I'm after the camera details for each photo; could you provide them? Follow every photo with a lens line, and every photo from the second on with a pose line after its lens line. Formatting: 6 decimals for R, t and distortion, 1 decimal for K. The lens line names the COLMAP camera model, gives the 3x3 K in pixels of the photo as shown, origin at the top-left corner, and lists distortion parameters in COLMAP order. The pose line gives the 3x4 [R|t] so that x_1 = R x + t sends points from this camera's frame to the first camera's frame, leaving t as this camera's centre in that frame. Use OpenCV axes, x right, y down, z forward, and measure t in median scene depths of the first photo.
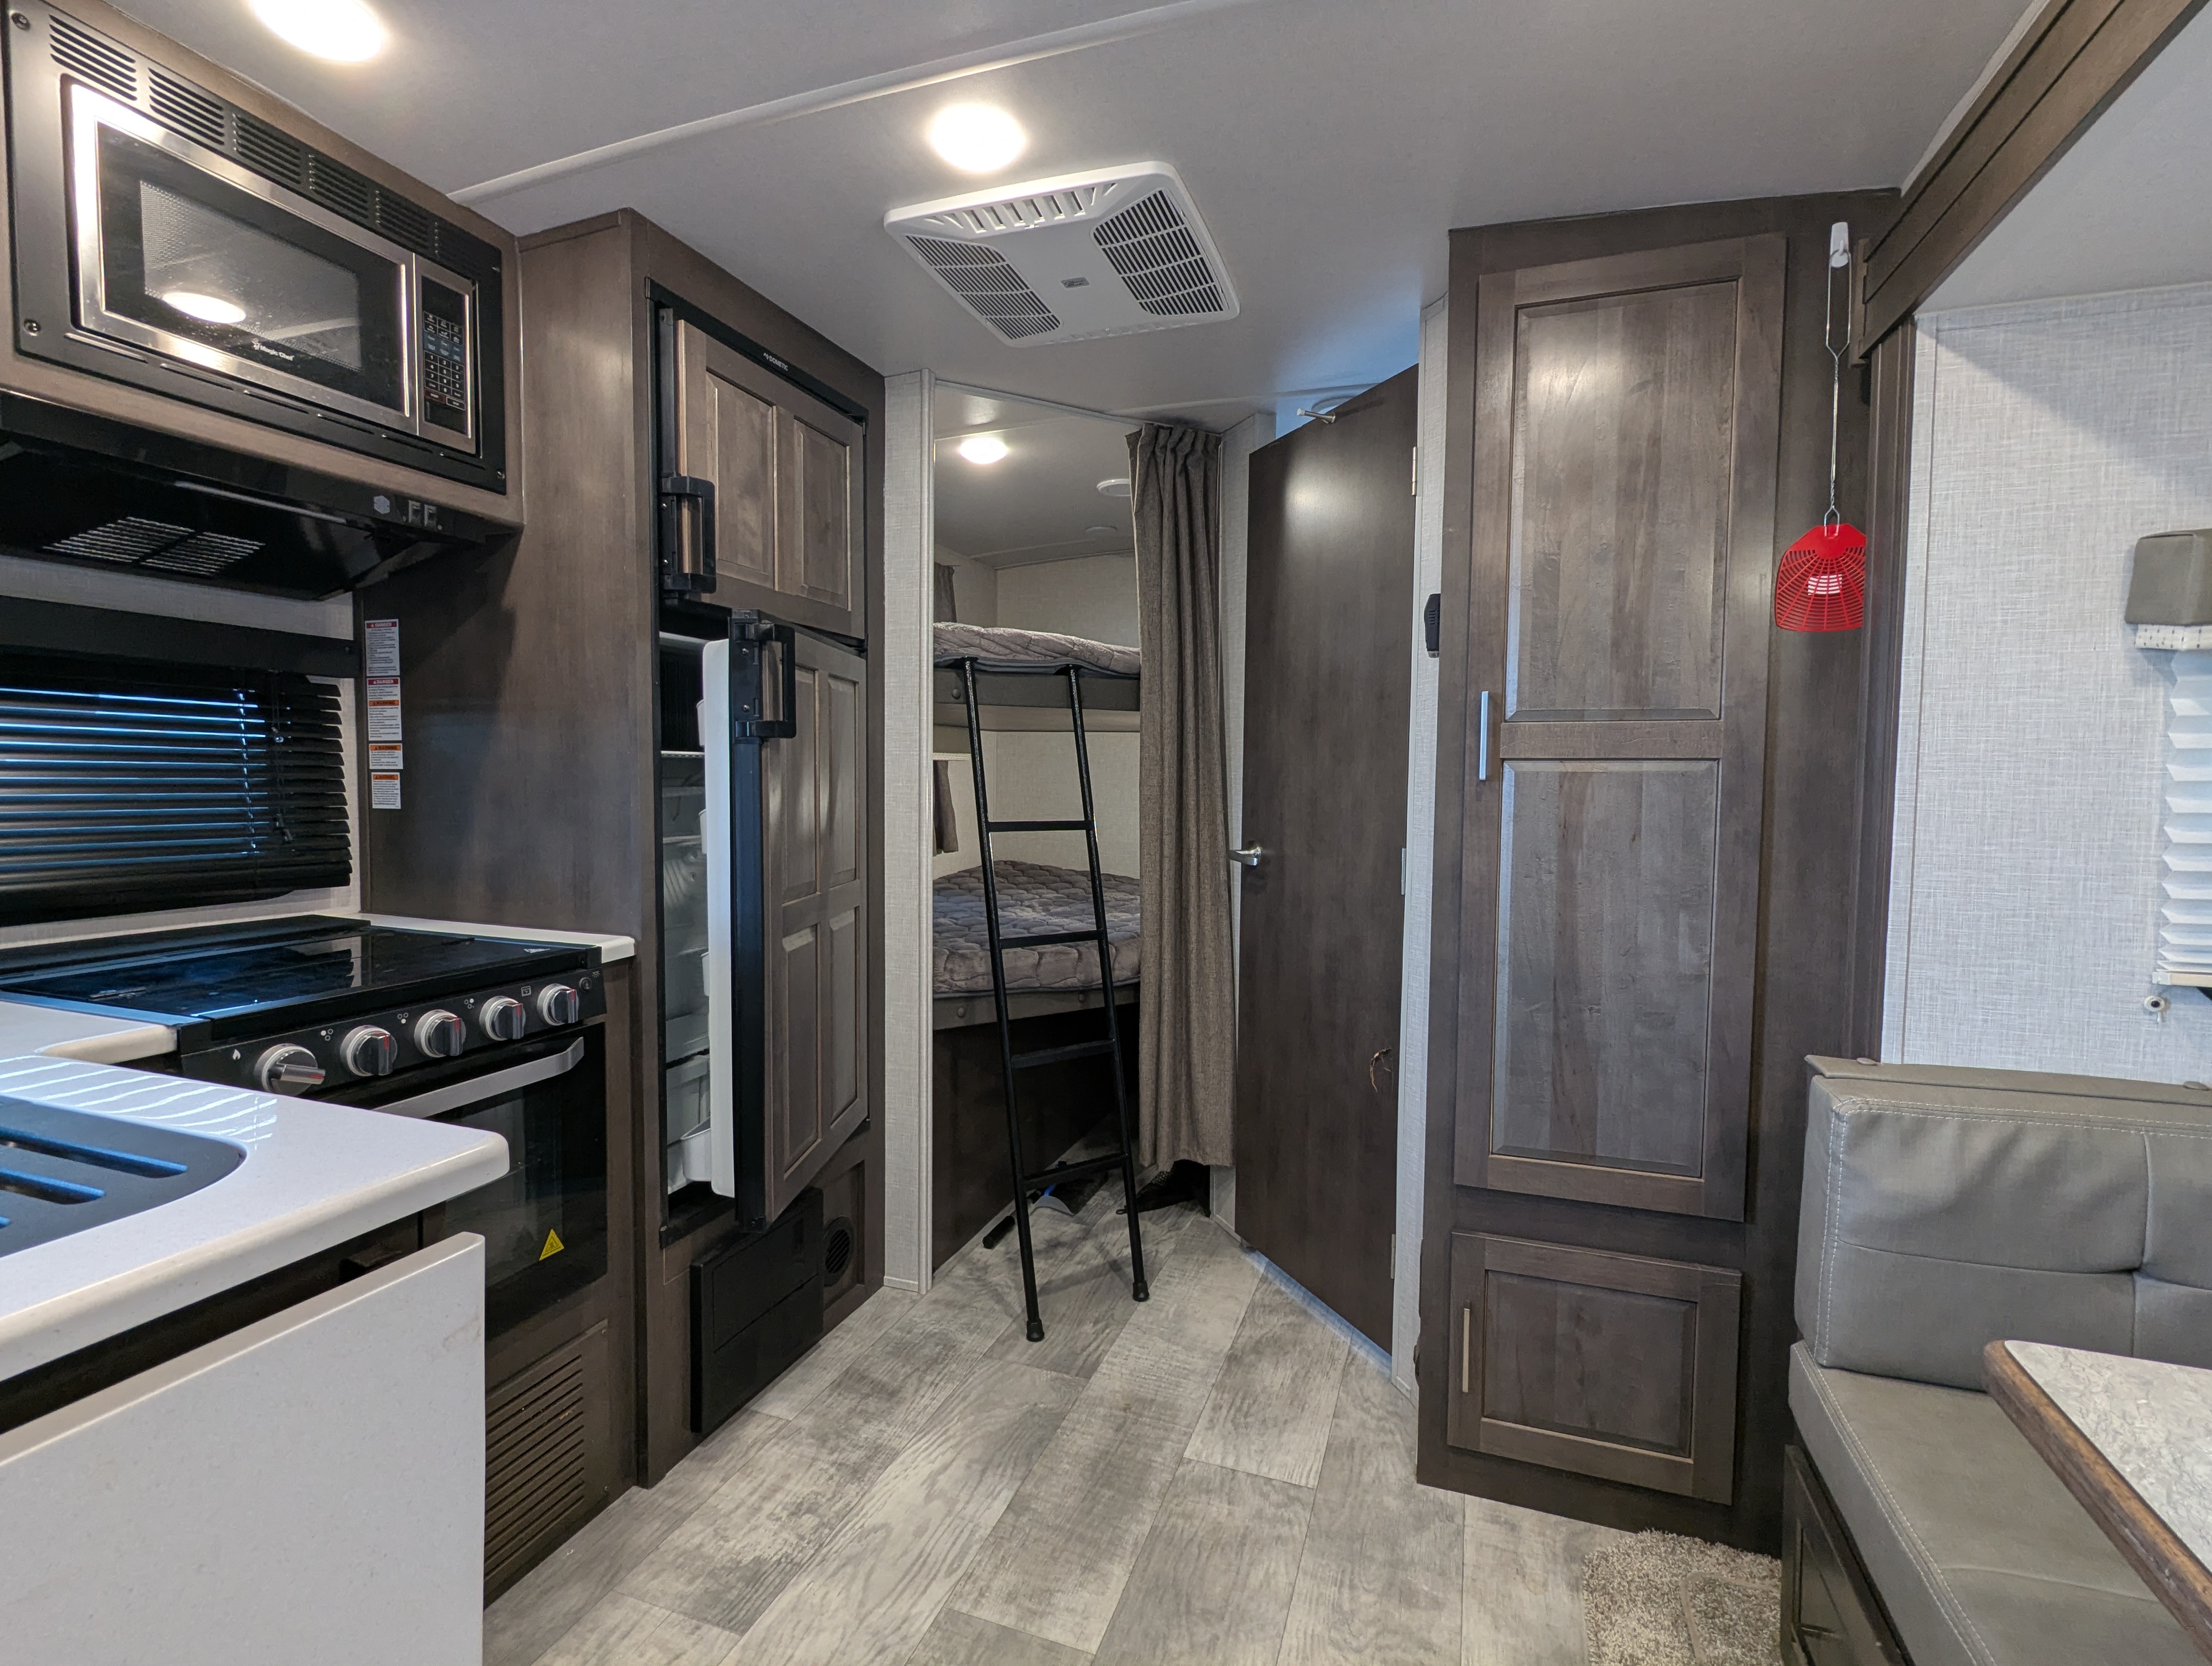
lens RADIAL K [[1047.9, 0, 1102.8], [0, 1047.9, 832.0], [0, 0, 1]] dist [-0.000785, 0.001378]
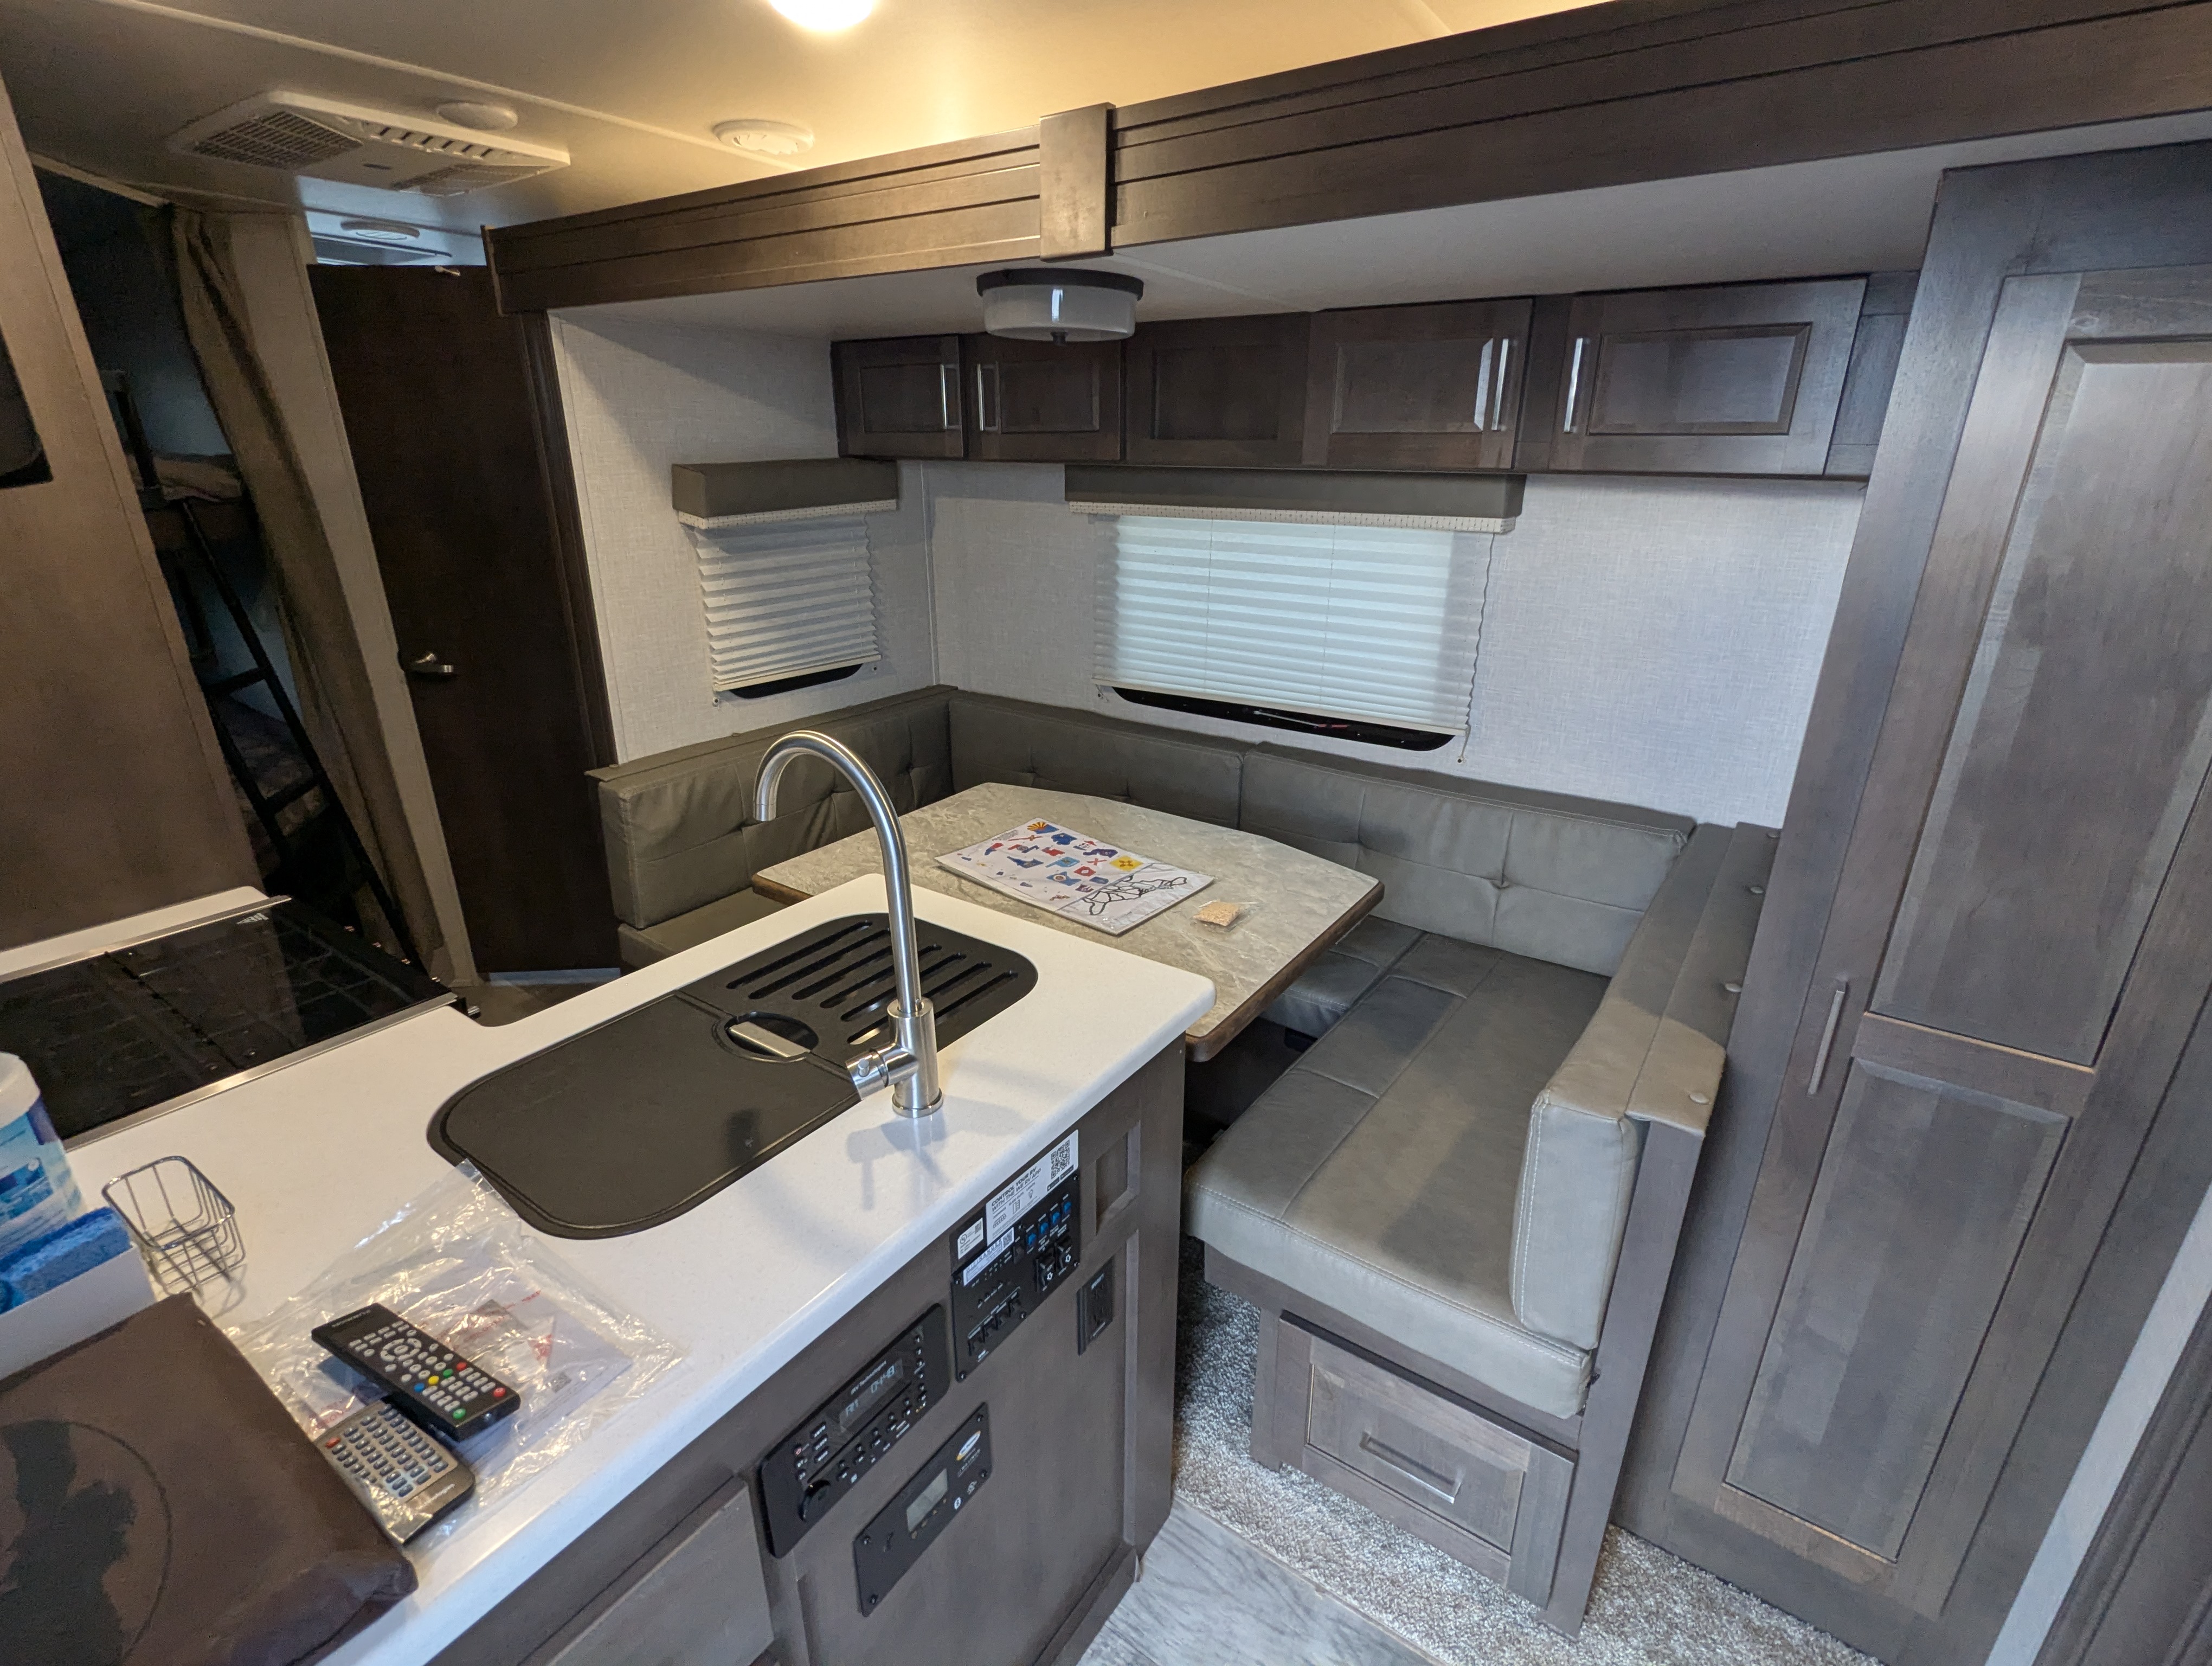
lens RADIAL K [[1047.9, 0, 1098.7], [0, 1047.9, 830.9], [0, 0, 1]] dist [-0.000785, 0.001378]
pose [[0.273998, -0.339766, 0.899713, -0.556556], [0.045514, 0.939048, 0.340760, -0.200808], [-0.960653, -0.052418, 0.272762, -0.227200]]
